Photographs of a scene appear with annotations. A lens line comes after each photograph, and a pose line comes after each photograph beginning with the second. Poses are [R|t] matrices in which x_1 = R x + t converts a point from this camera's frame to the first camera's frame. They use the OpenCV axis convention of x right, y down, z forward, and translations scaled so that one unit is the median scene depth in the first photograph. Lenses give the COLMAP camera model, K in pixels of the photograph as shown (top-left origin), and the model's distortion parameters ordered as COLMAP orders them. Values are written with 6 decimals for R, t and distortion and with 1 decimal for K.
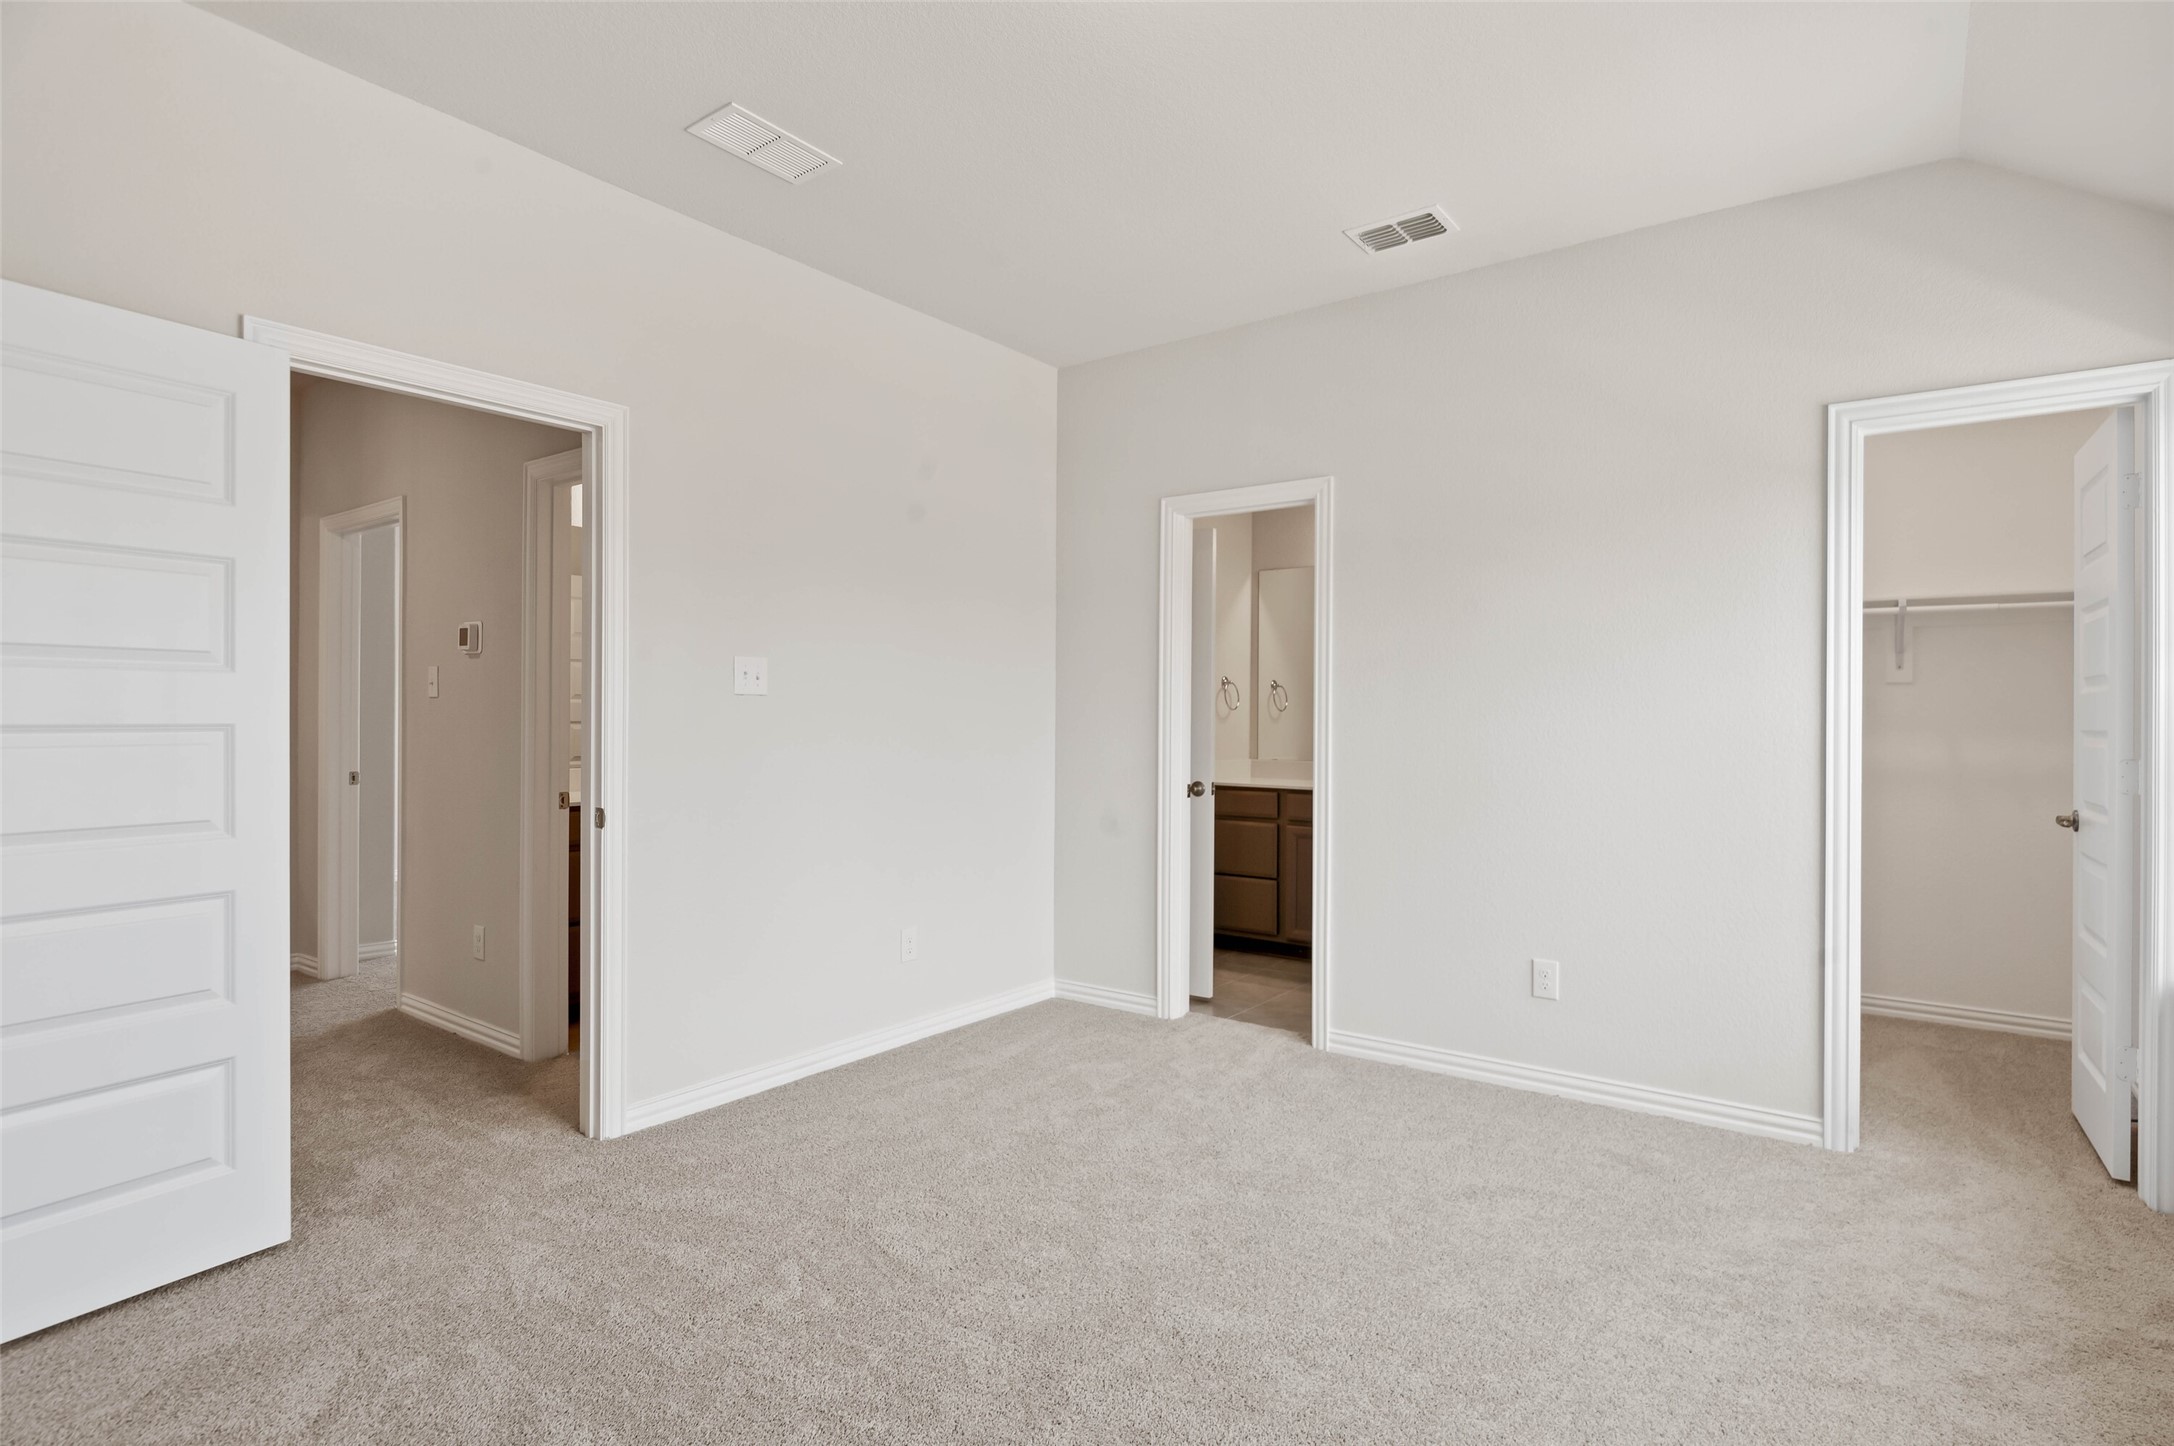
lens RADIAL K [[1092.5, 0, 1102.9], [0, 1092.5, 709.9], [0, 0, 1]] dist [-0.004477, -0.000645]
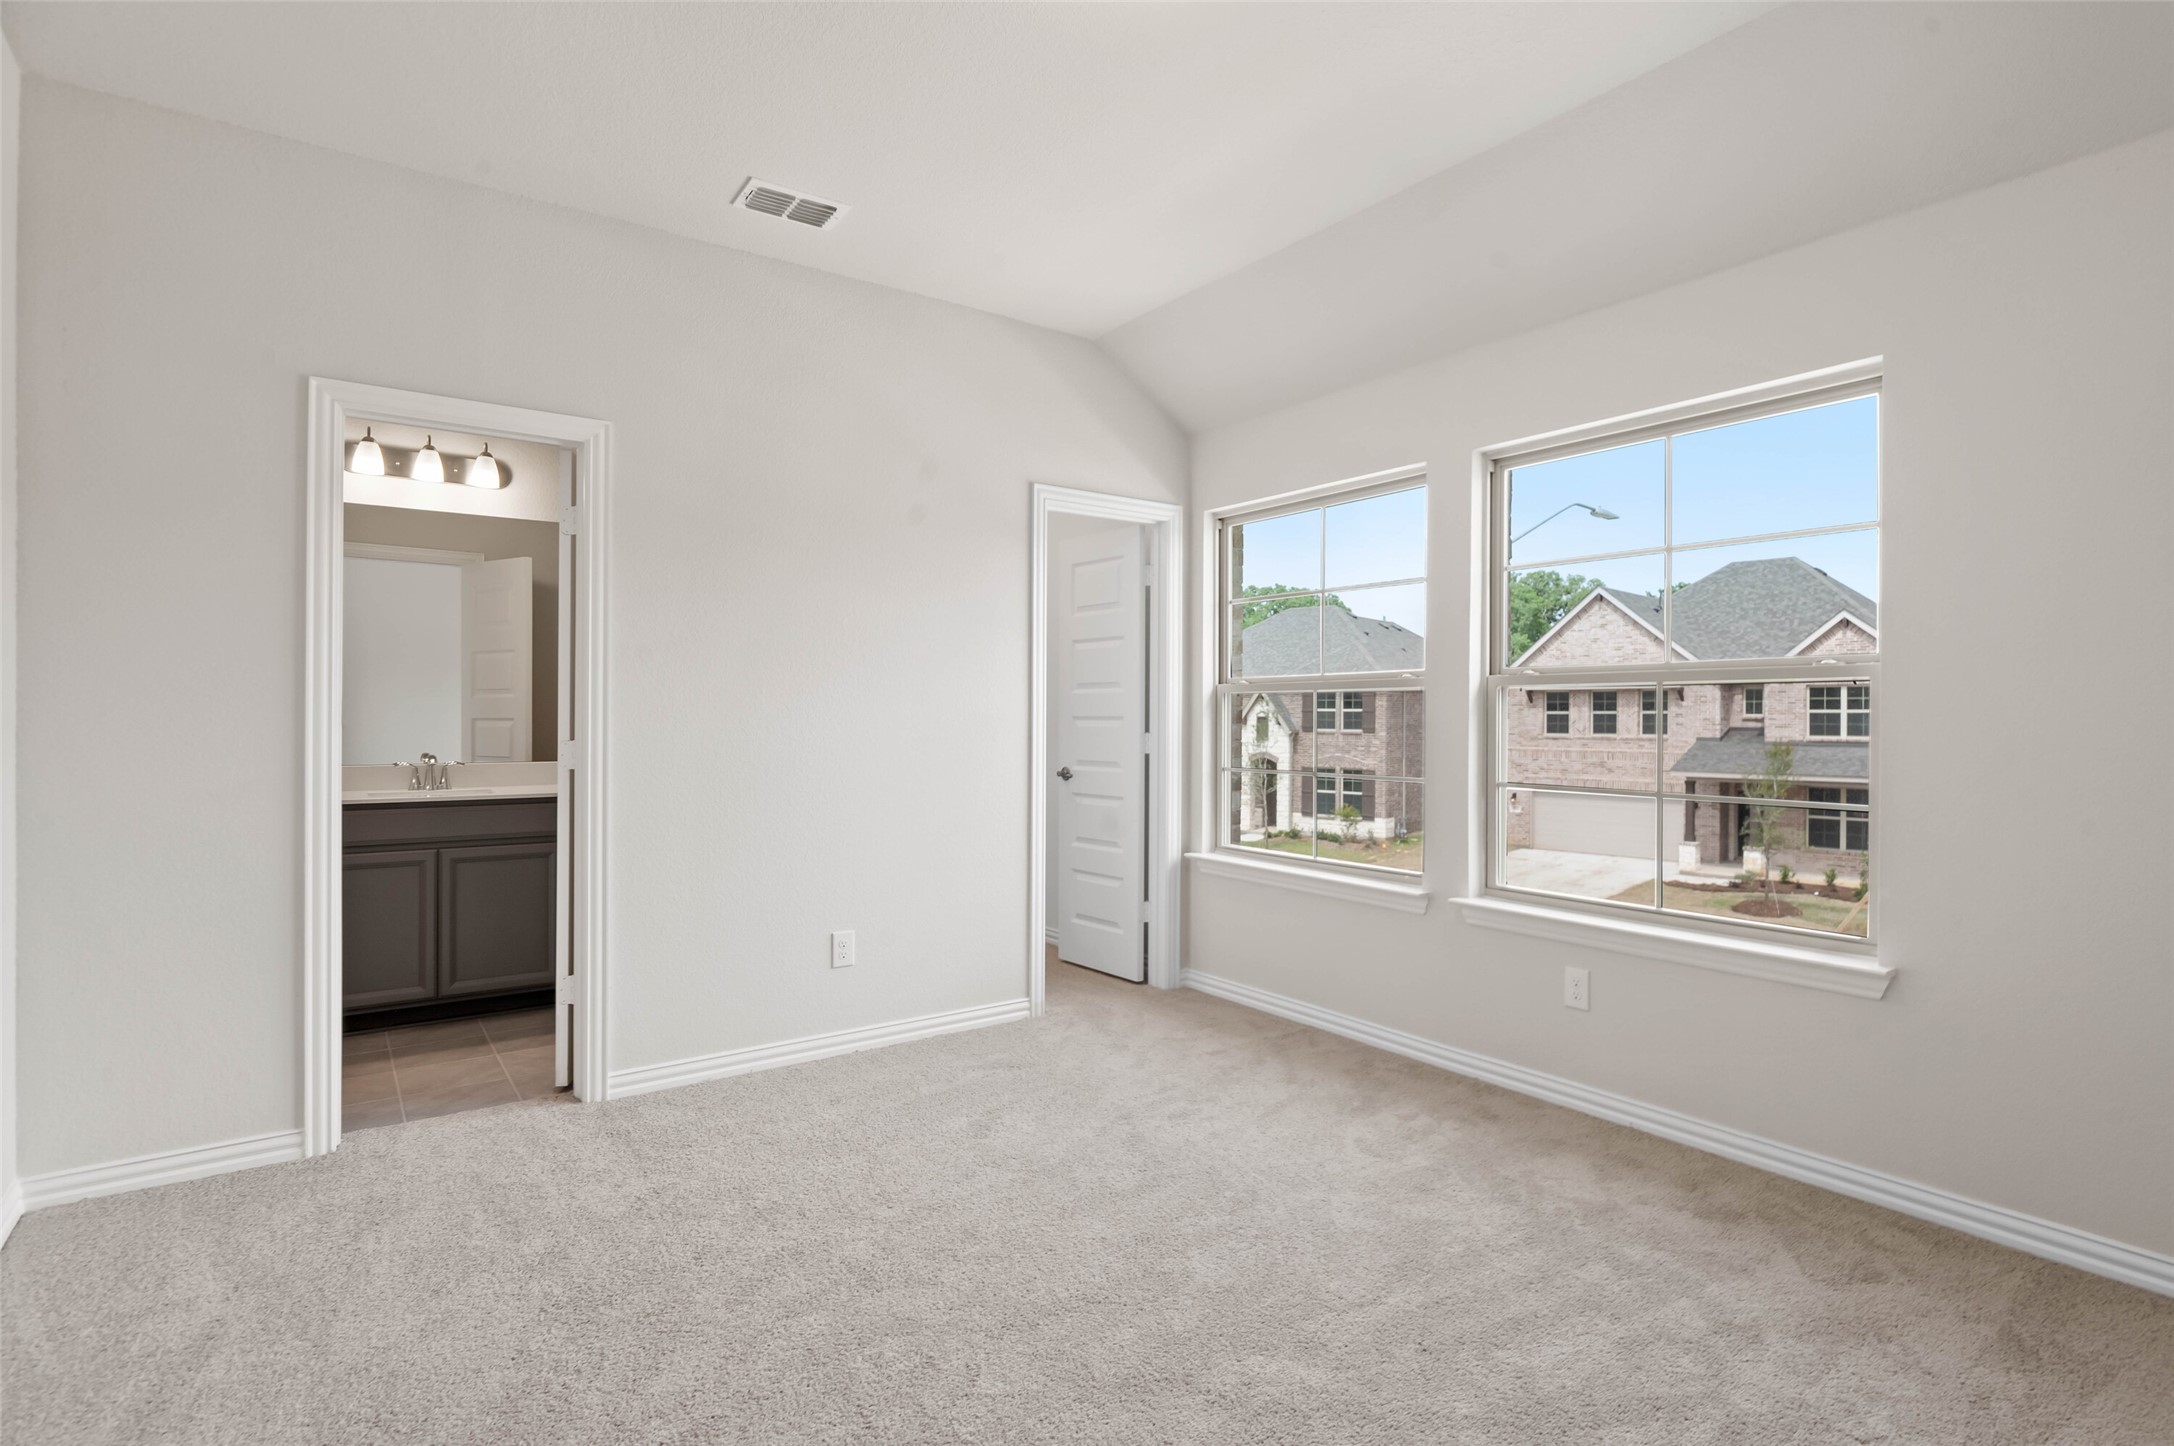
lens RADIAL K [[1092.5, 0, 1106.9], [0, 1092.5, 726.5], [0, 0, 1]] dist [-0.004477, -0.000645]
pose [[0.307257, -0.015598, 0.951499, -0.516512], [-0.002210, 0.999851, 0.017104, 0.005366], [-0.951624, -0.007358, 0.307177, 0.394495]]
